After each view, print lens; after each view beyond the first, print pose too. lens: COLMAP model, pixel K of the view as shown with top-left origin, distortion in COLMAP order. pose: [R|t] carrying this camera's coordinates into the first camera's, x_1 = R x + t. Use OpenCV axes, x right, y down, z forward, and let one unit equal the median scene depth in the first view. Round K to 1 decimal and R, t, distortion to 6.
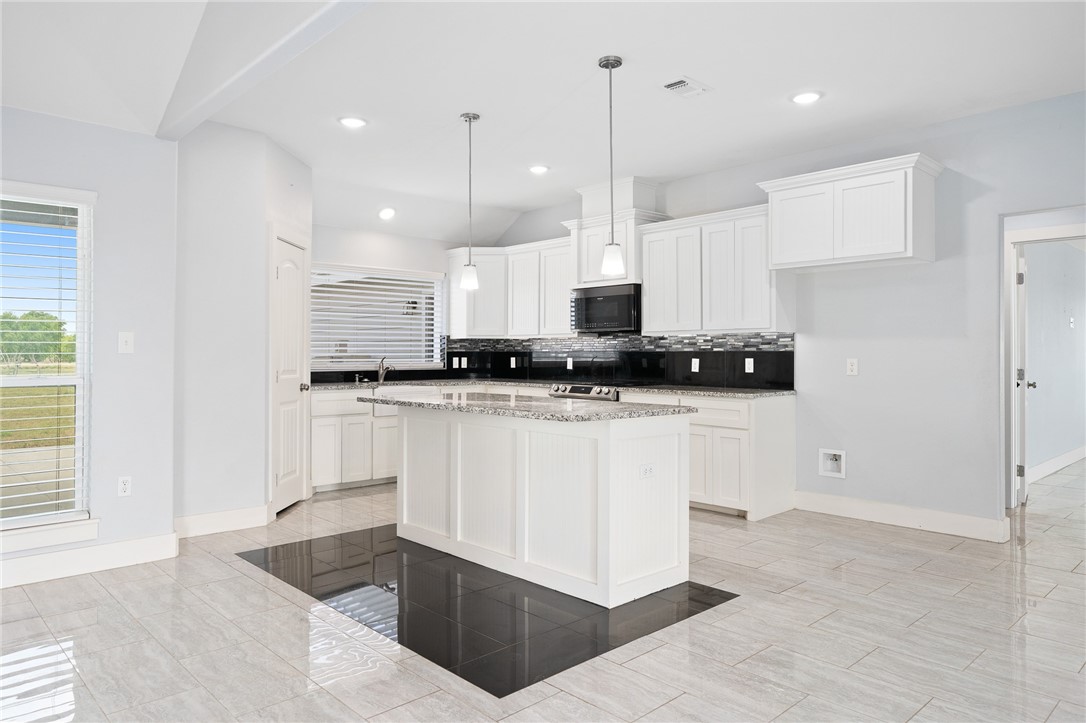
lens RADIAL K [[726.9, 0, 541.6], [0, 726.9, 358.4], [0, 0, 1]] dist [0.003423, 0.000388]
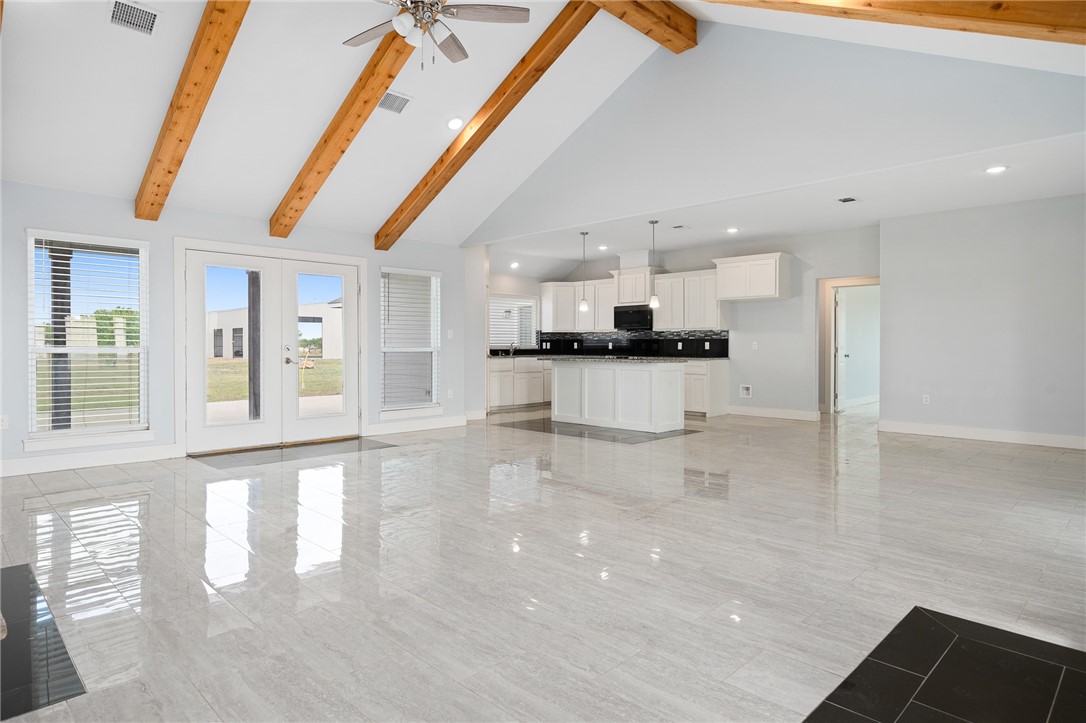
lens RADIAL K [[638.7, 0, 540.7], [0, 638.7, 358.4], [0, 0, 1]] dist [0.006265, -0.000524]
pose [[0.999502, -0.000487, 0.031565, -0.214791], [-0.000004, 0.999879, 0.015569, 0.015817], [-0.031568, -0.015561, 0.999380, -0.702516]]
